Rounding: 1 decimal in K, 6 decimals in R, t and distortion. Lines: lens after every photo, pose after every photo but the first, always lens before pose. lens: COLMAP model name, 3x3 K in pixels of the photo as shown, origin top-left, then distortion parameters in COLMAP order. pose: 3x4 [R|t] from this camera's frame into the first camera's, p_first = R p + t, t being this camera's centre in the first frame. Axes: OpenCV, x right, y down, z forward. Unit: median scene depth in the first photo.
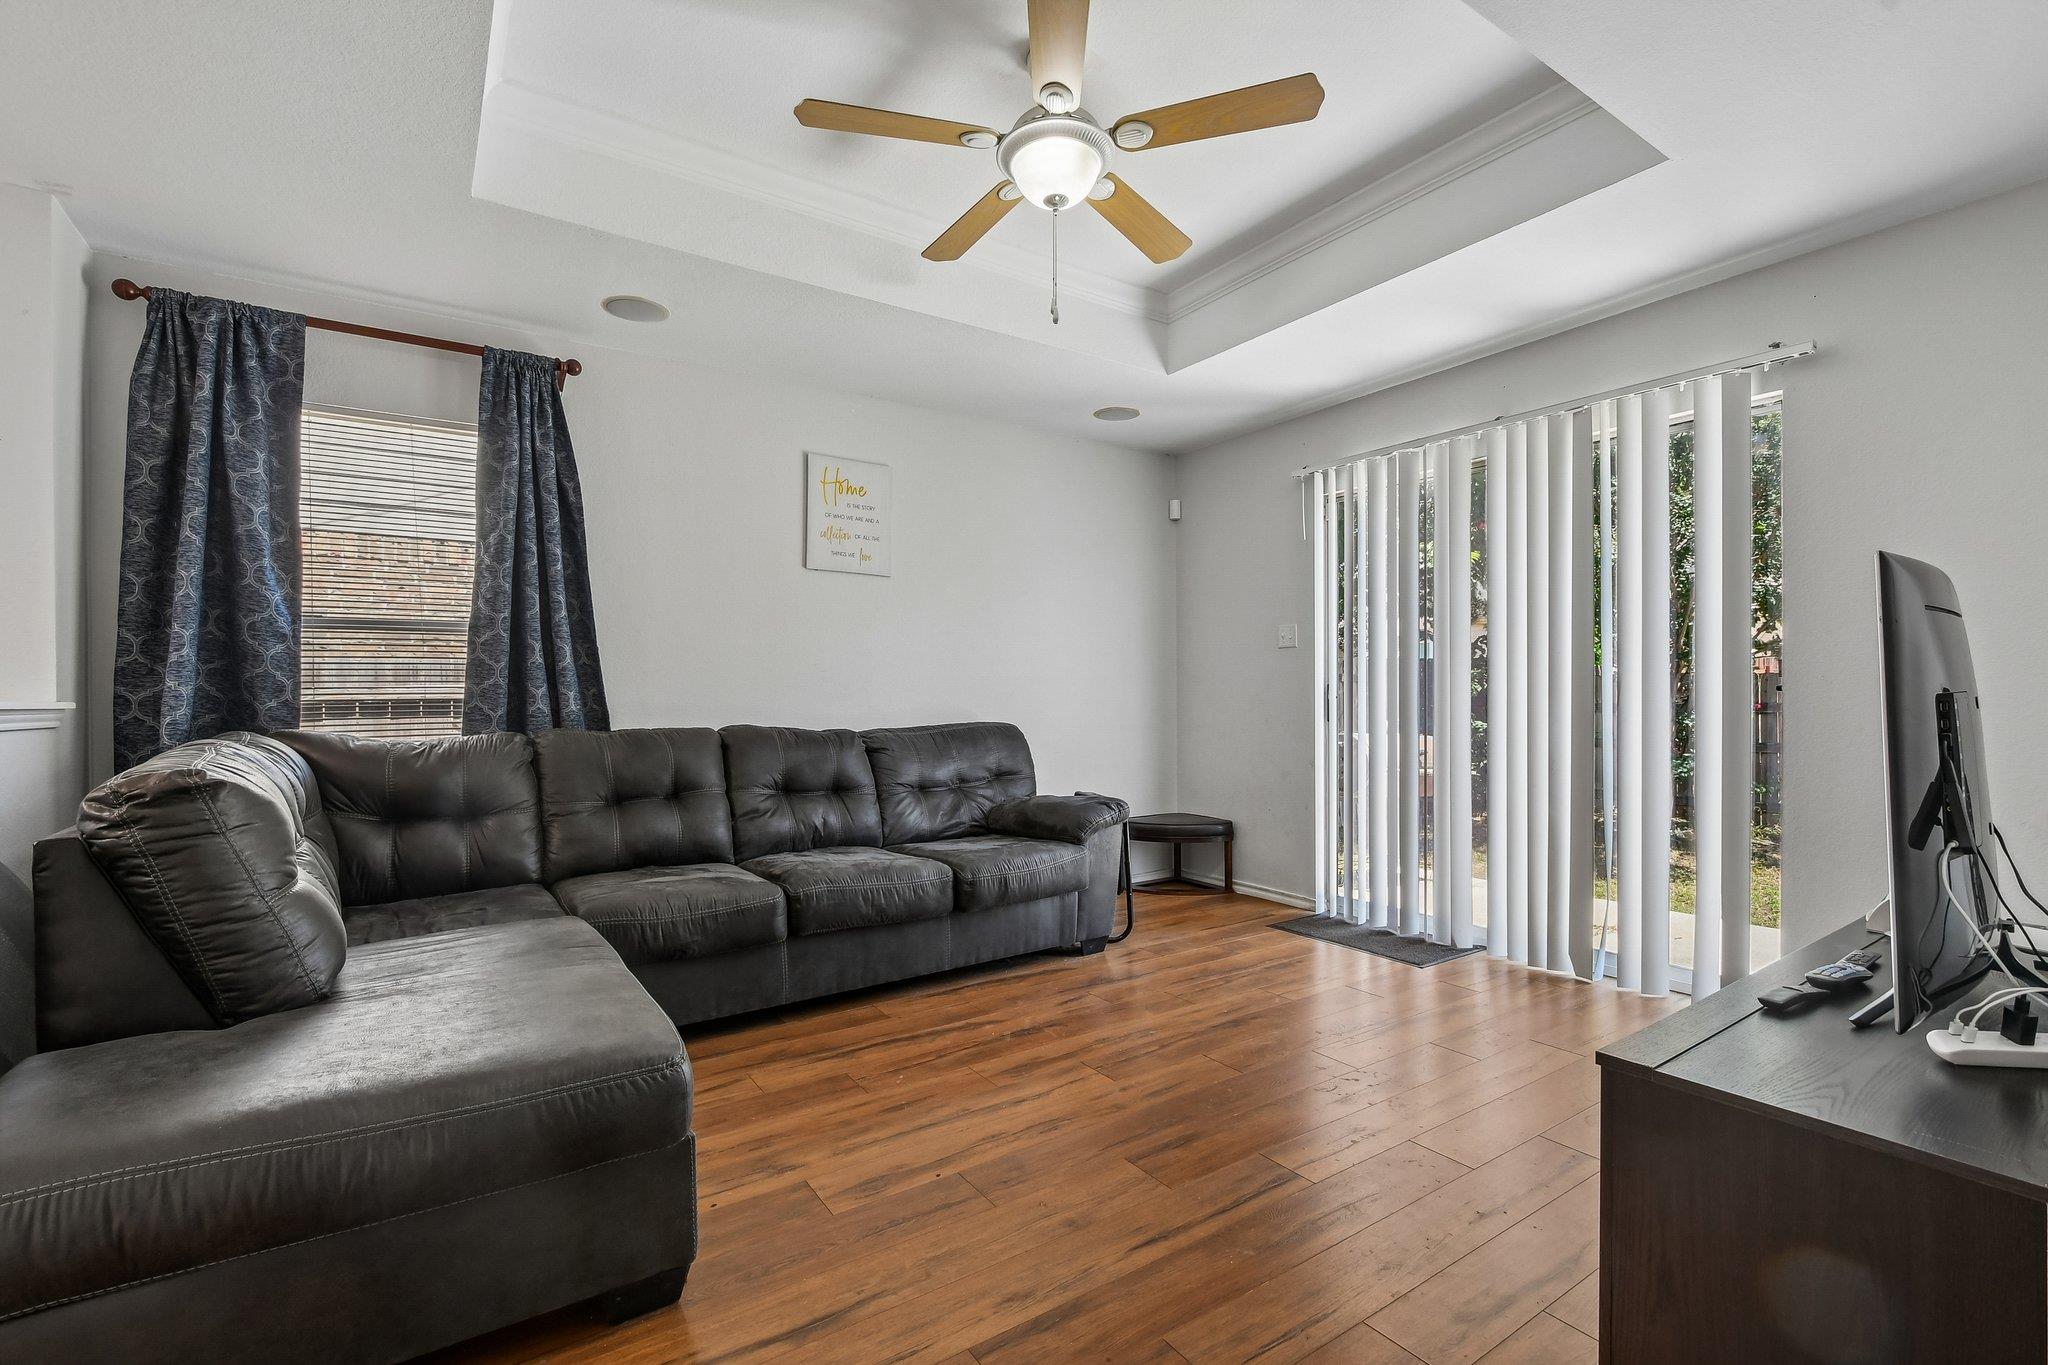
lens RADIAL K [[896.0, 0, 1021.8], [0, 896.0, 690.7], [0, 0, 1]] dist [-0.016930, 0.000513]
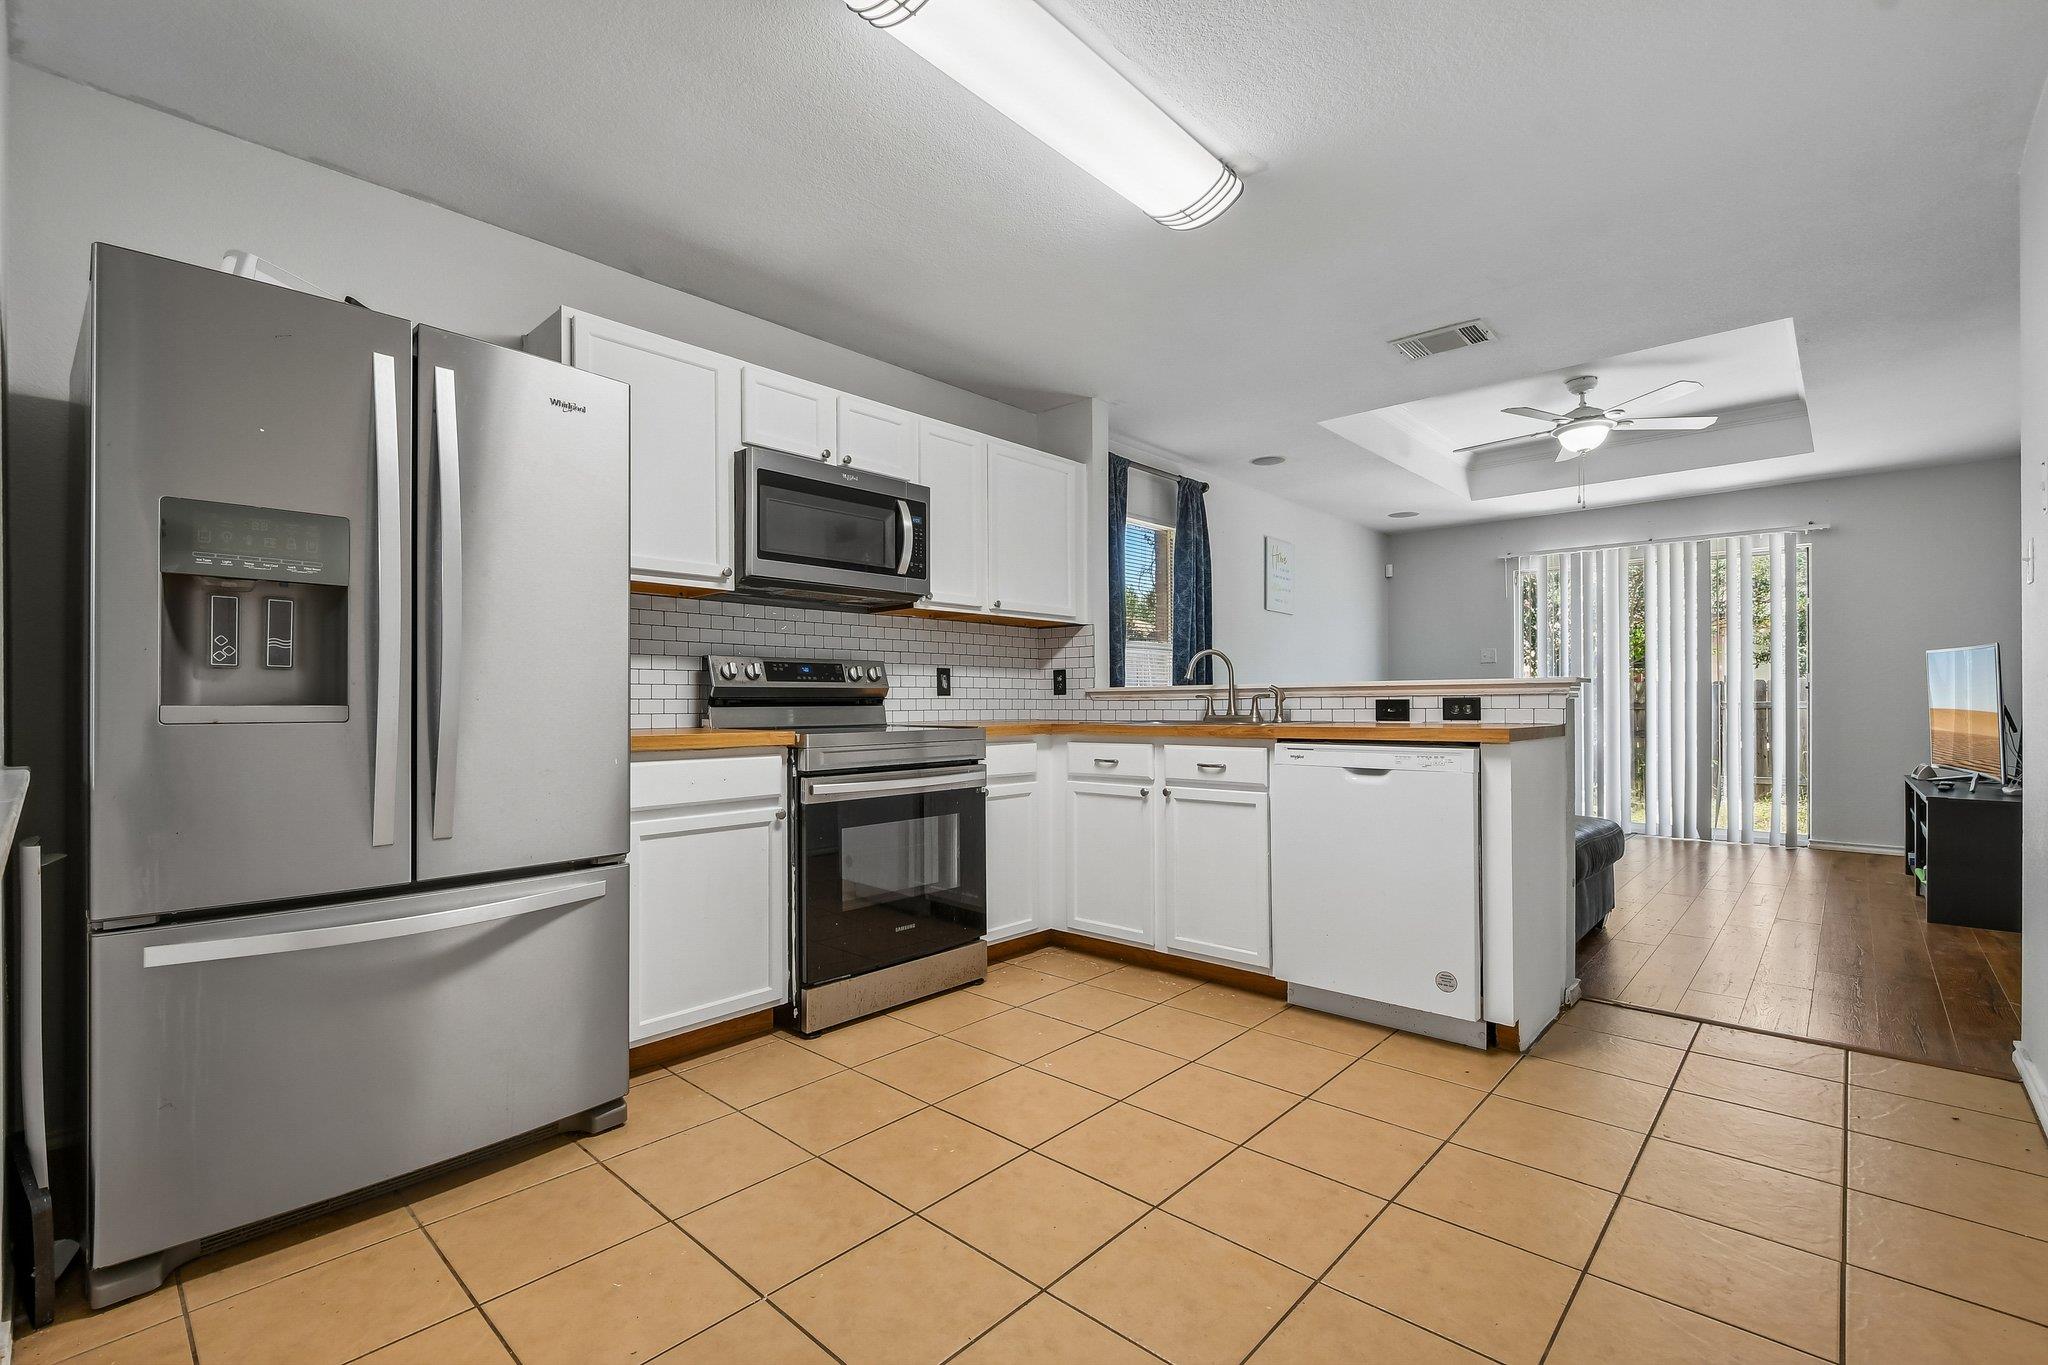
lens RADIAL K [[896.0, 0, 1025.0], [0, 896.0, 694.7], [0, 0, 1]] dist [-0.016930, 0.000513]
pose [[0.972505, 0.000734, 0.232883, -1.199062], [-0.000834, 1.000000, 0.000334, 0.011462], [-0.232882, -0.000519, 0.972505, -0.495164]]
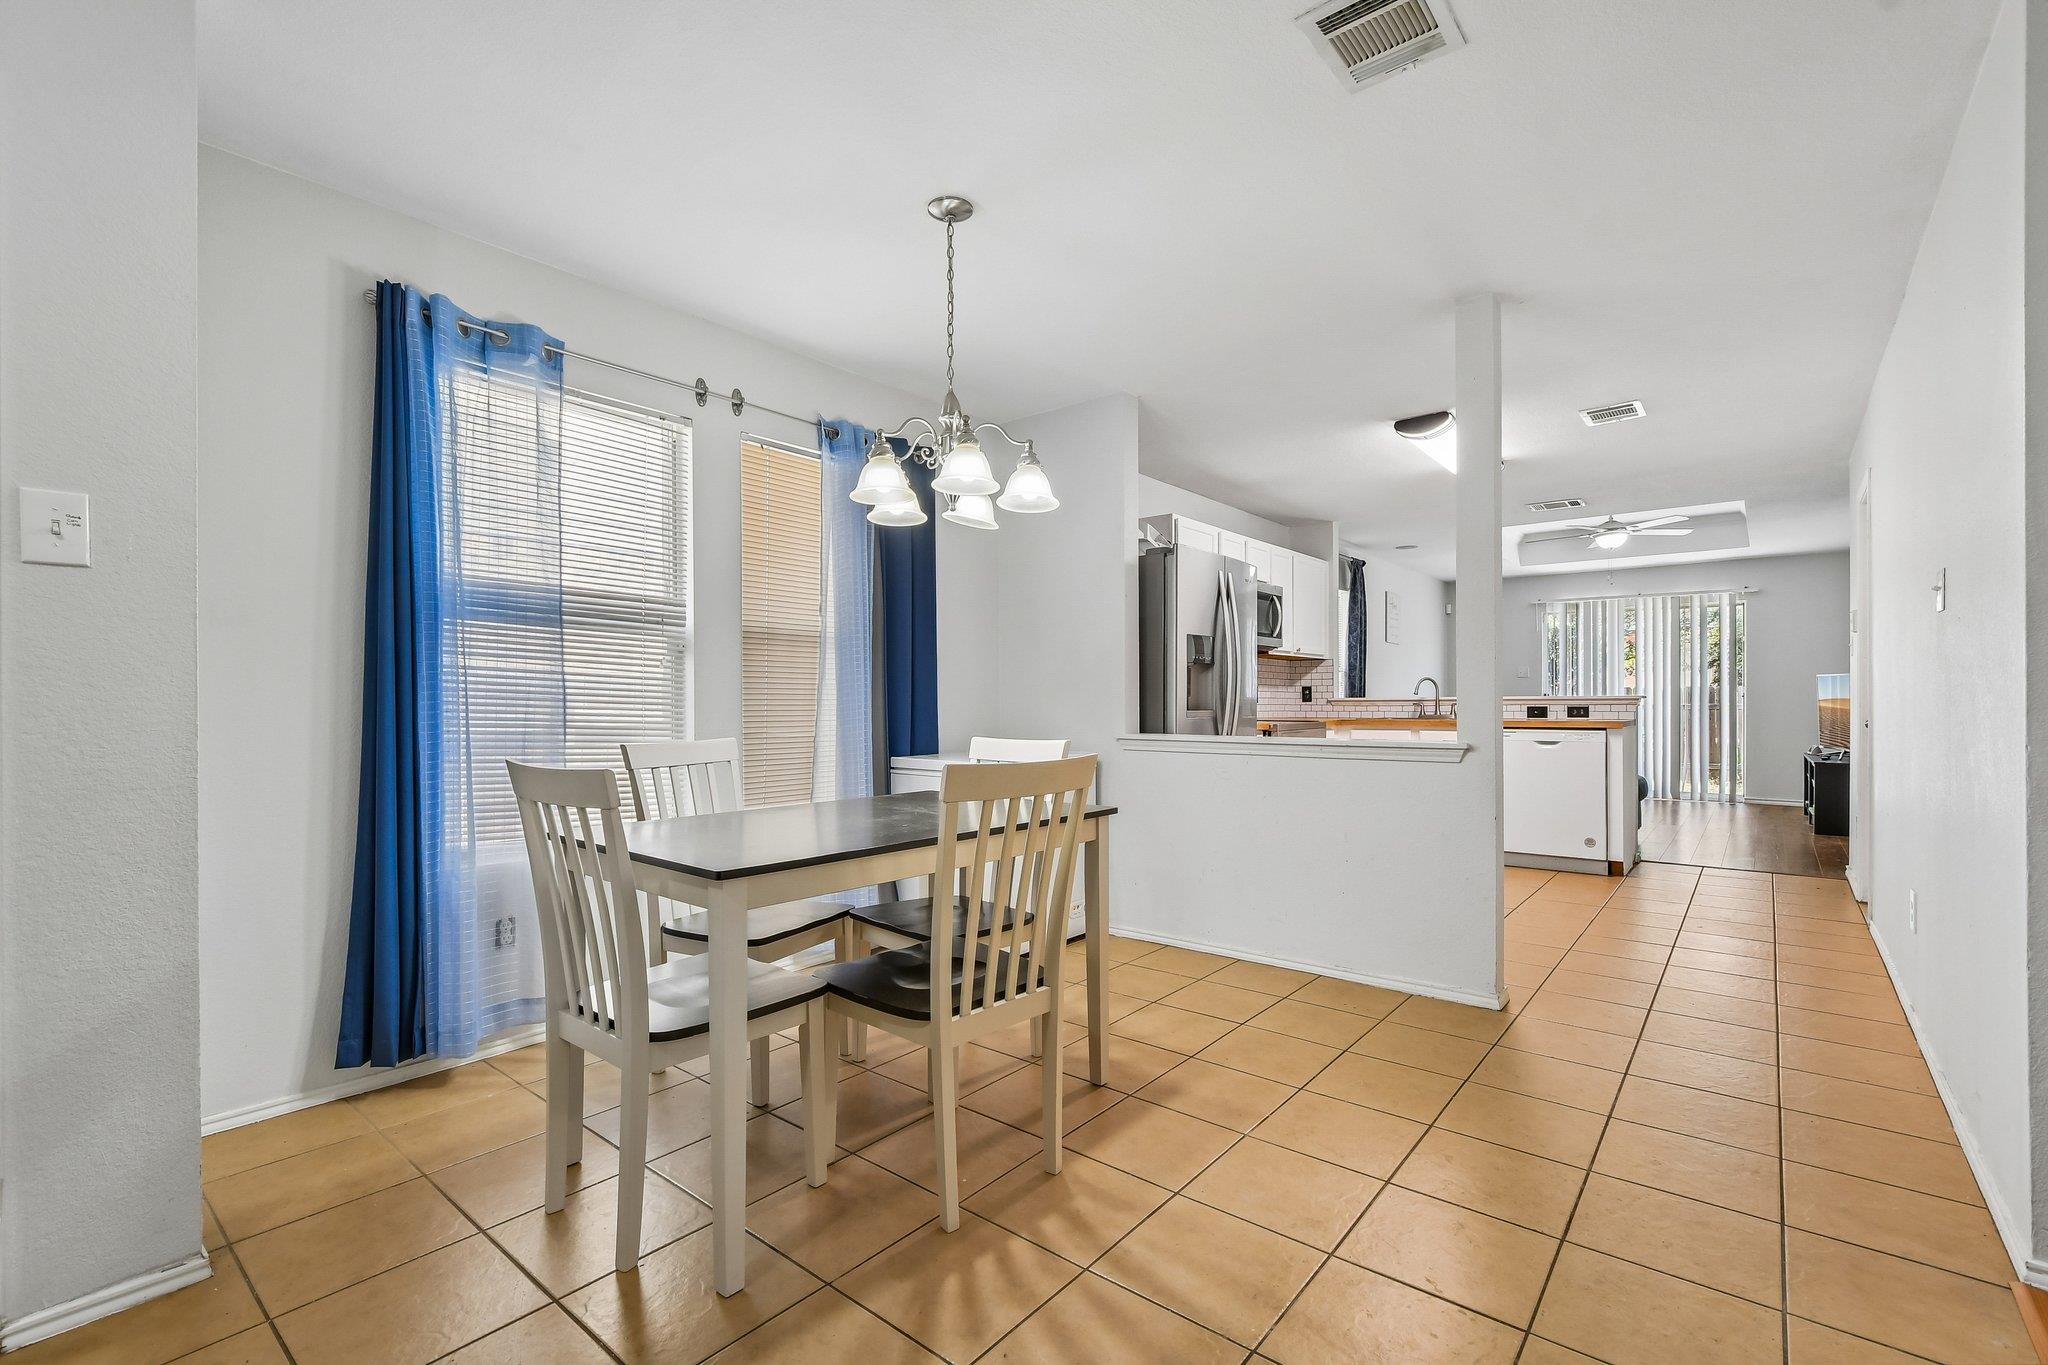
lens RADIAL K [[896.0, 0, 1024.7], [0, 896.0, 692.9], [0, 0, 1]] dist [-0.016930, 0.000513]
pose [[0.958364, 0.002374, 0.285539, -2.090276], [-0.002792, 0.999996, 0.001057, -0.009793], [-0.285535, -0.001810, 0.958367, -1.072125]]
